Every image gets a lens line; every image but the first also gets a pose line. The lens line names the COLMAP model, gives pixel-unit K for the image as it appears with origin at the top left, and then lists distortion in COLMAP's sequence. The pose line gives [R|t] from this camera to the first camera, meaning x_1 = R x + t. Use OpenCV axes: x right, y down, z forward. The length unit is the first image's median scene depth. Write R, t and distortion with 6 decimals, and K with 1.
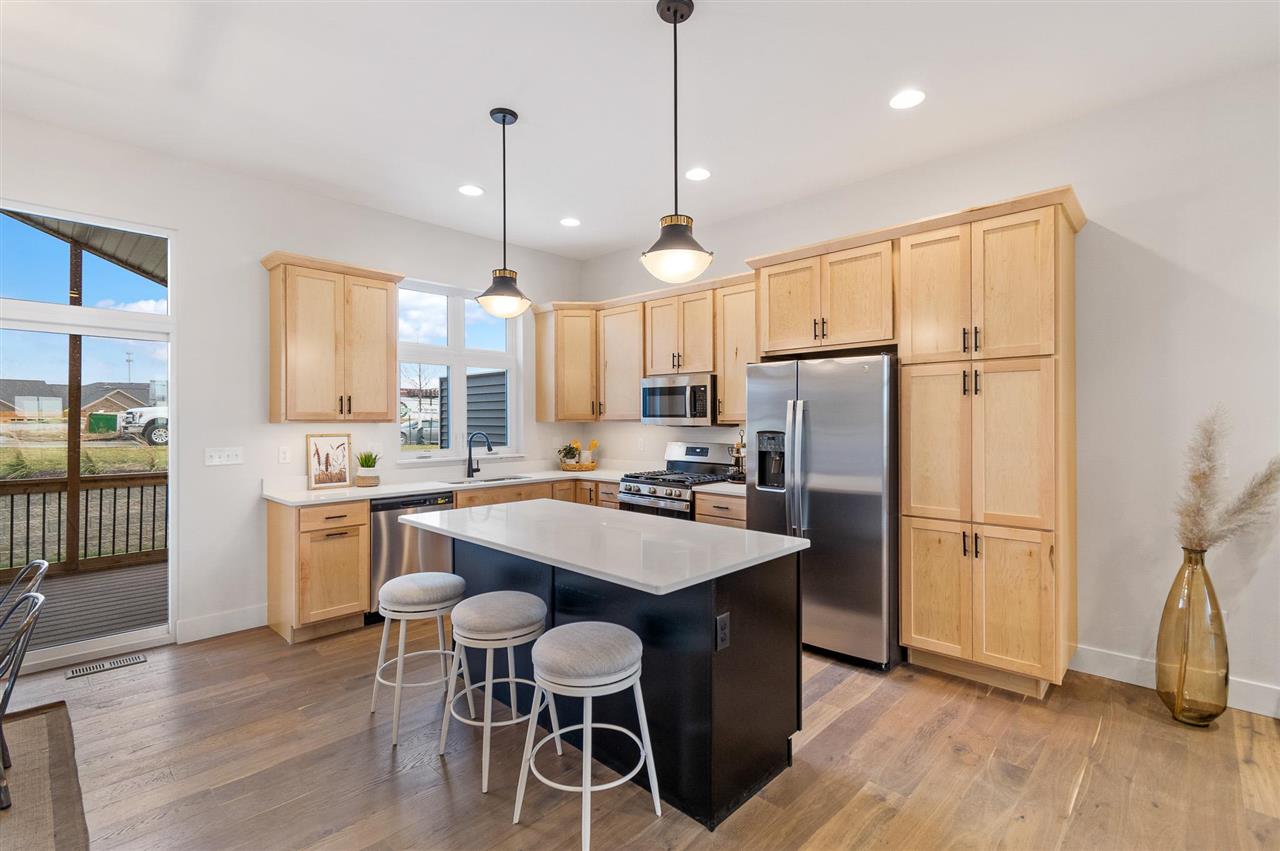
lens RADIAL K [[601.8, 0, 640.0], [0, 601.8, 425.5], [0, 0, 1]] dist [-0.001203, -0.000723]
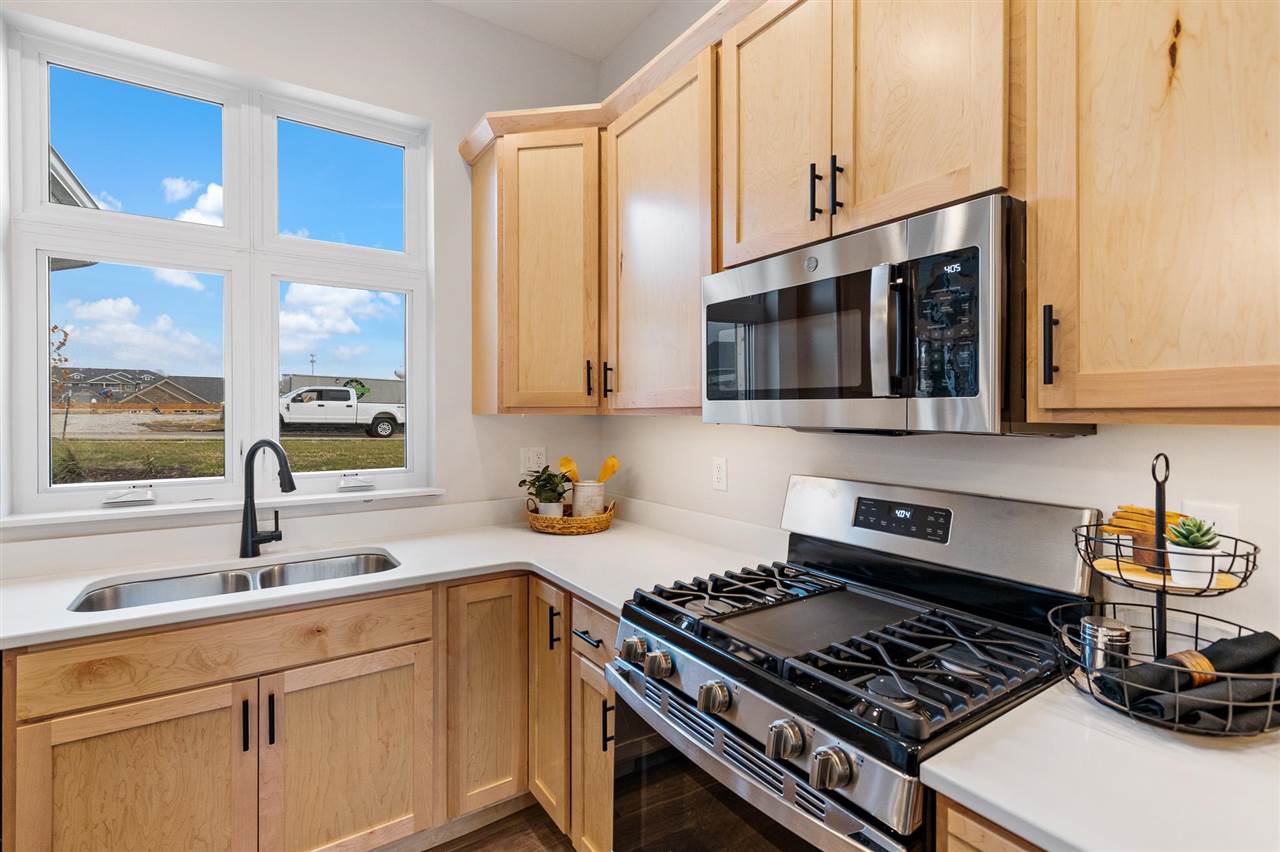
lens RADIAL K [[621.0, 0, 579.6], [0, 621.0, 415.6], [0, 0, 1]] dist [0.001911, 0.000140]
pose [[0.957287, 0.004394, -0.289108, 0.037975], [-0.005617, 0.999978, -0.003399, -0.004294], [0.289086, 0.004877, 0.957291, 0.739847]]
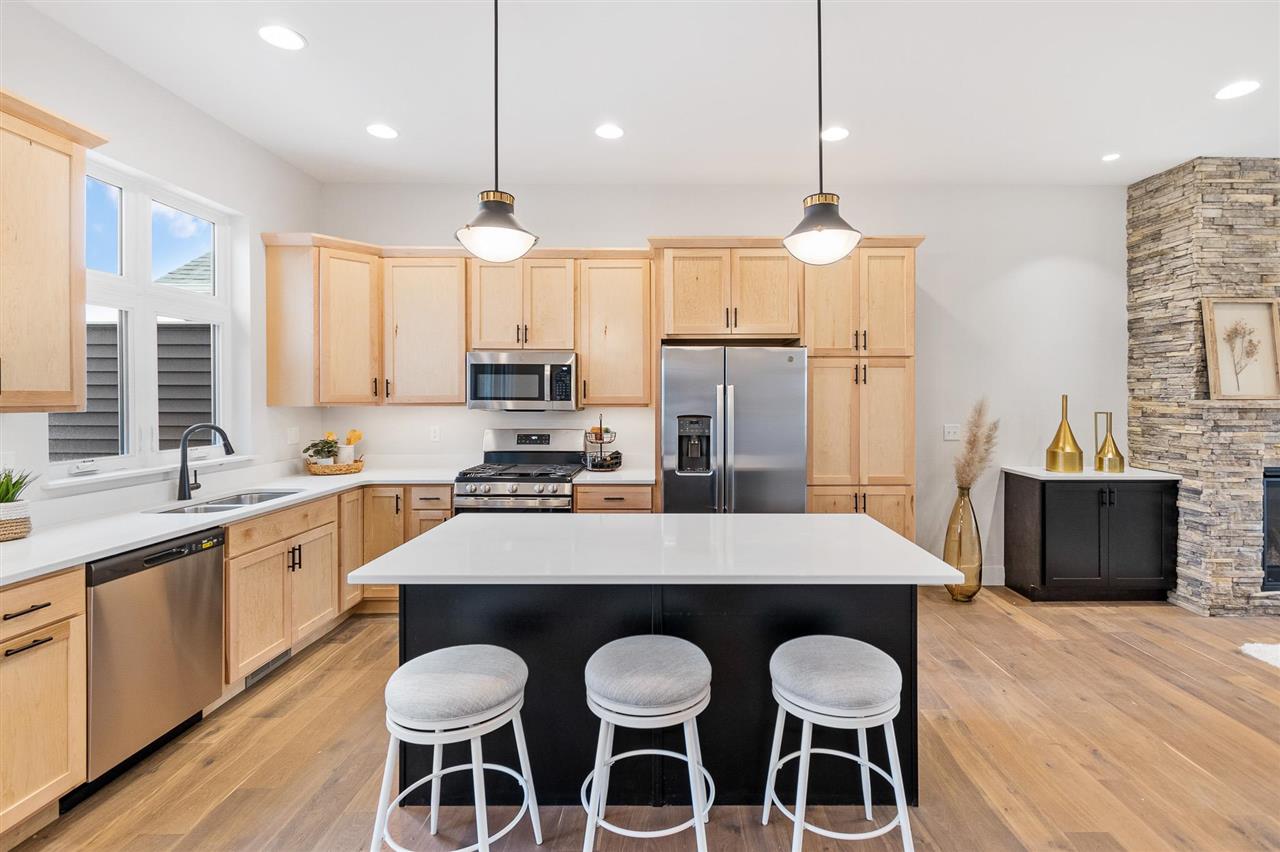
lens RADIAL K [[589.7, 0, 726.0], [0, 589.7, 402.2], [0, 0, 1]] dist [0.000296, -0.000192]
pose [[0.703889, -0.001861, 0.710307, -0.348327], [0.005399, 0.999982, -0.002731, -0.007268], [-0.710289, 0.005757, 0.703887, 0.218173]]
